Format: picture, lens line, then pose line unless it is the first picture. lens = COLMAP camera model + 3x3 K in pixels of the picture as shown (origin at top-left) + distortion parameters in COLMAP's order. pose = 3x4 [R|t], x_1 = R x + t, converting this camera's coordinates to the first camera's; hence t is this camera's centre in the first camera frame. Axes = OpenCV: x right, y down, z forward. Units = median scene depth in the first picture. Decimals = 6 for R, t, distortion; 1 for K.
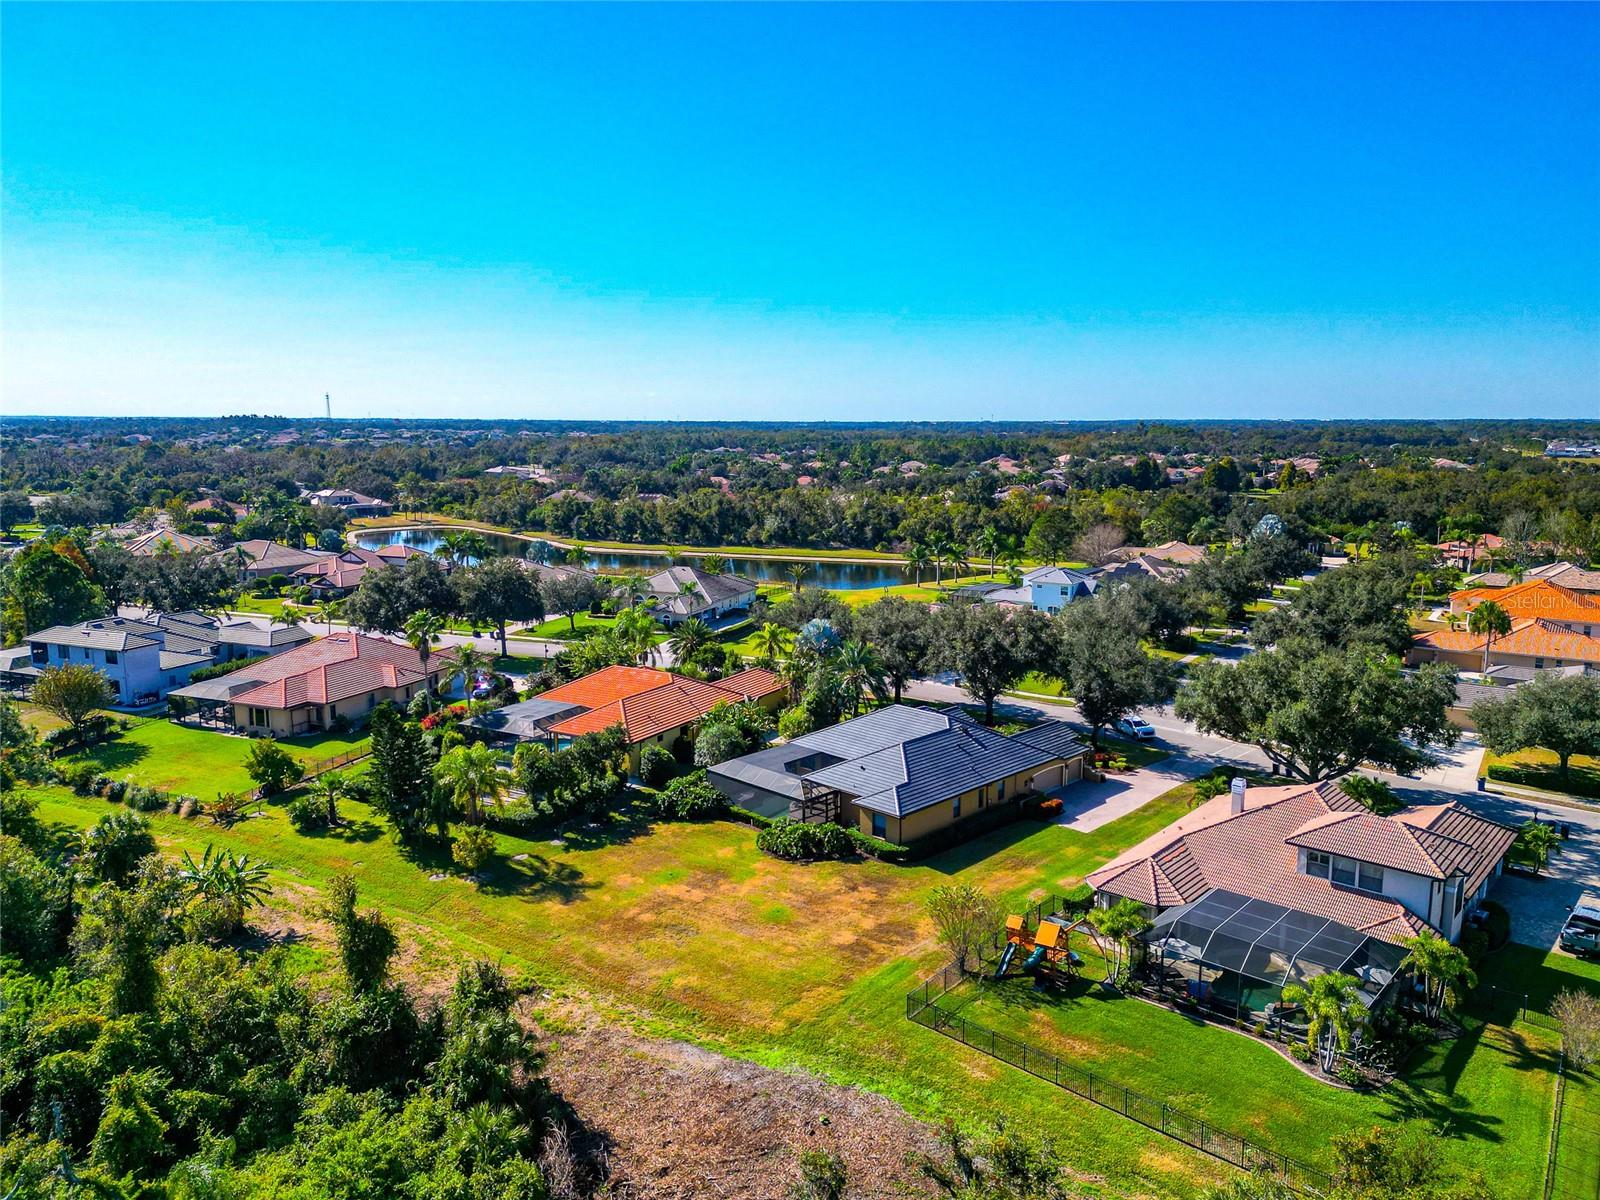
lens RADIAL K [[1138.6, 0, 798.7], [0, 1138.6, 628.4], [0, 0, 1]] dist [0.093120, -0.103082]
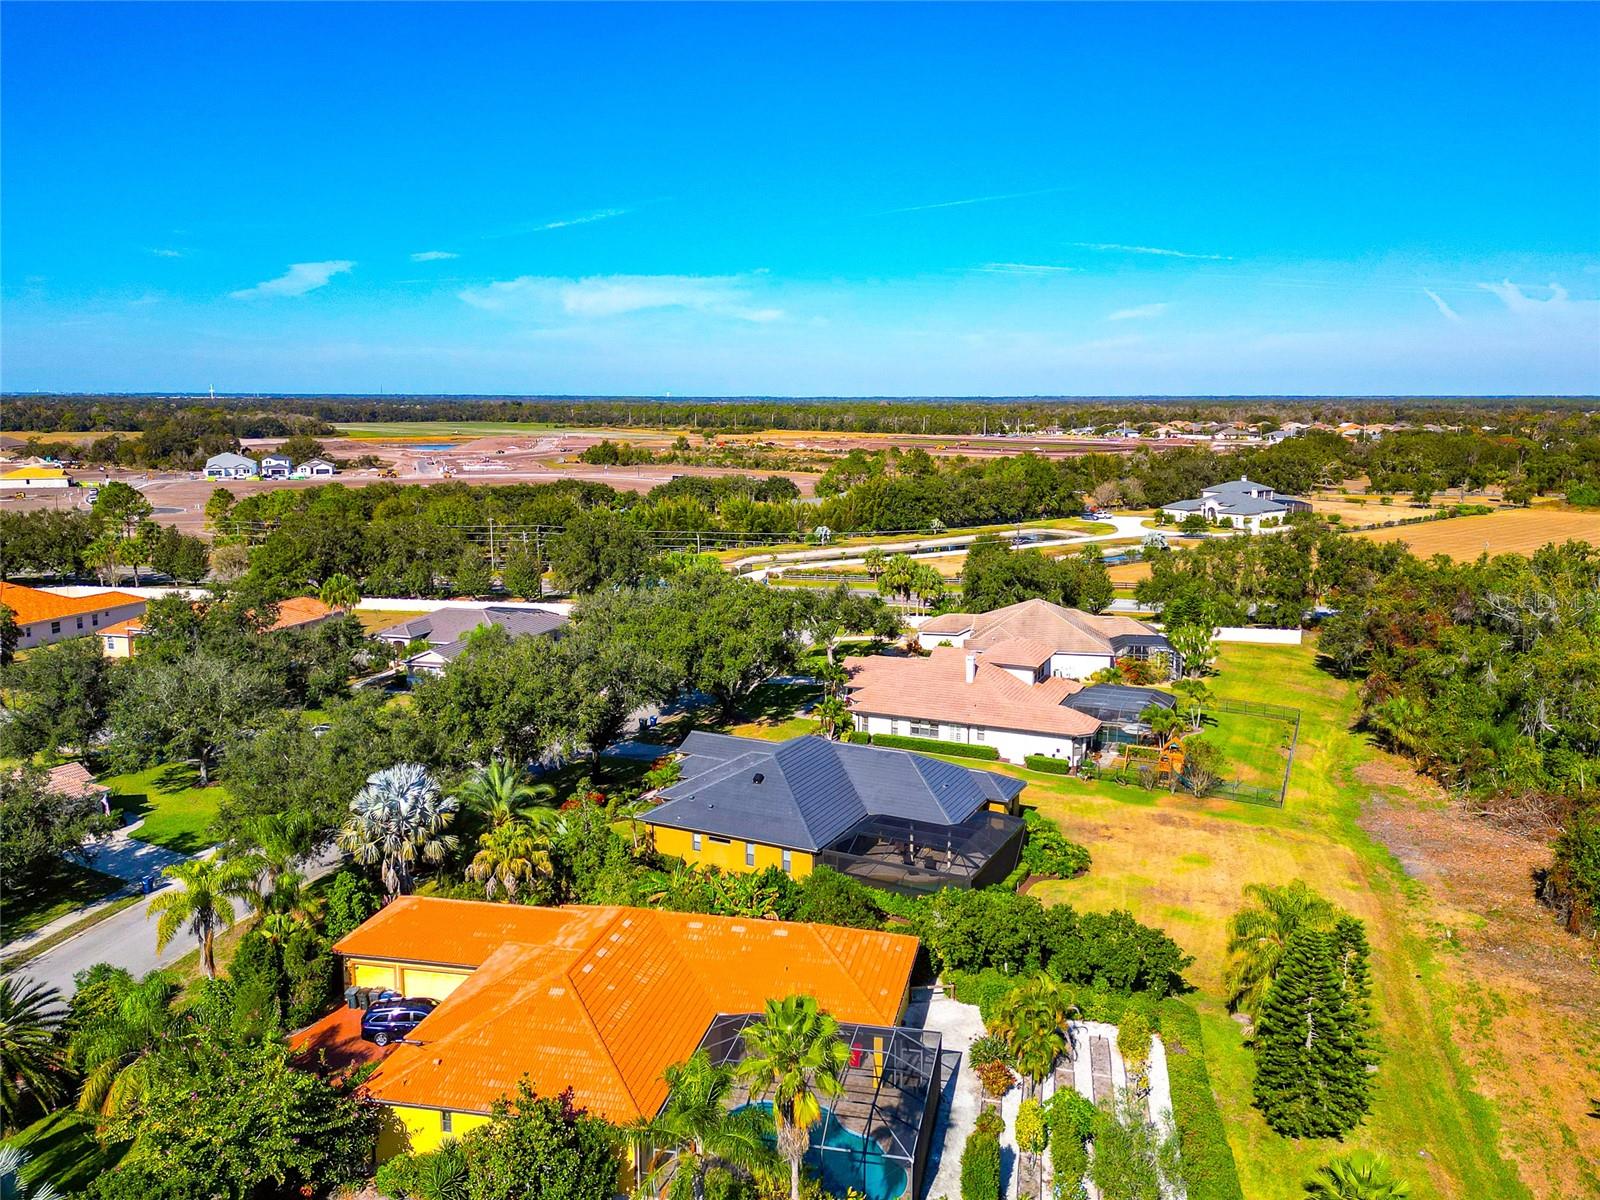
lens RADIAL K [[1218.8, 0, 824.0], [0, 1218.8, 610.3], [0, 0, 1]] dist [0.107522, -0.132322]
pose [[-0.312379, -0.168138, 0.934959, -0.772695], [0.169681, 0.958508, 0.229065, -0.240313], [-0.934681, 0.230199, -0.270888, 1.292334]]
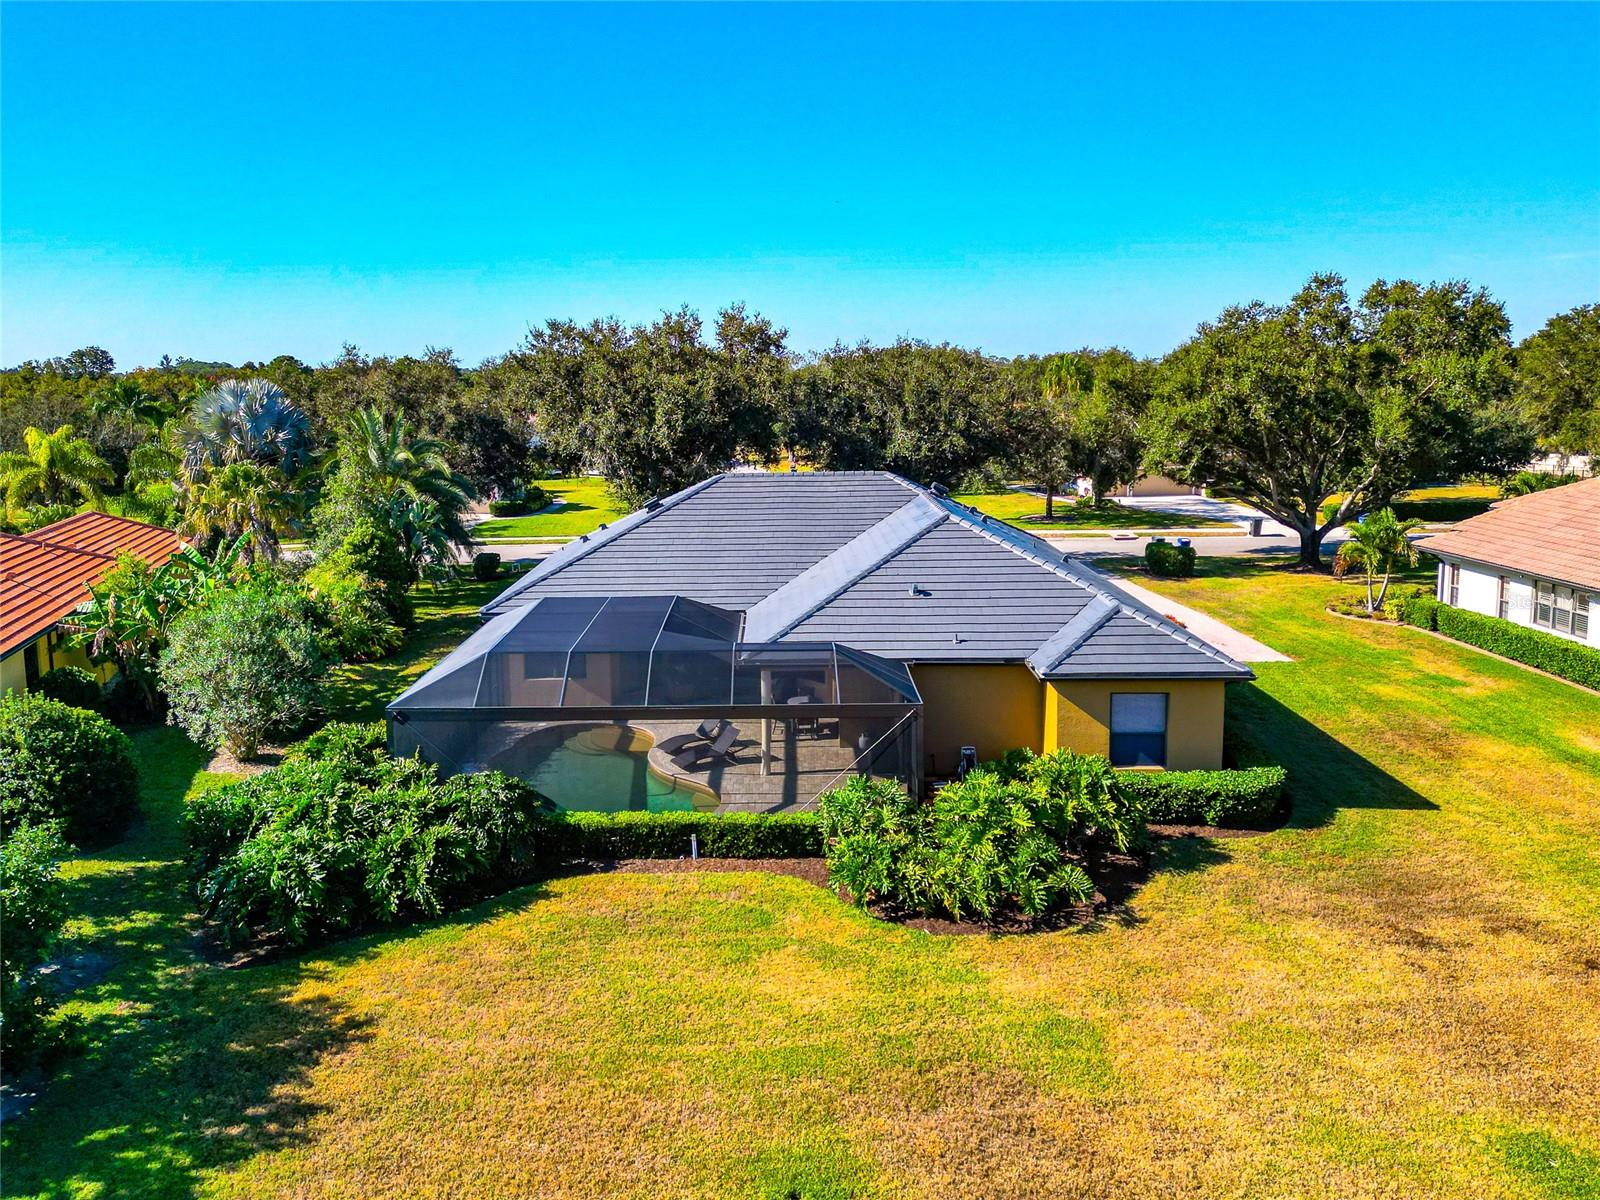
lens RADIAL K [[1253.5, 0, 733.5], [0, 1253.5, 552.8], [0, 0, 1]] dist [0.039199, -0.004021]
pose [[0.738458, -0.109509, 0.665347, -0.213064], [0.139455, 0.990194, 0.008197, 0.099839], [-0.659721, 0.086733, 0.746489, 0.754632]]
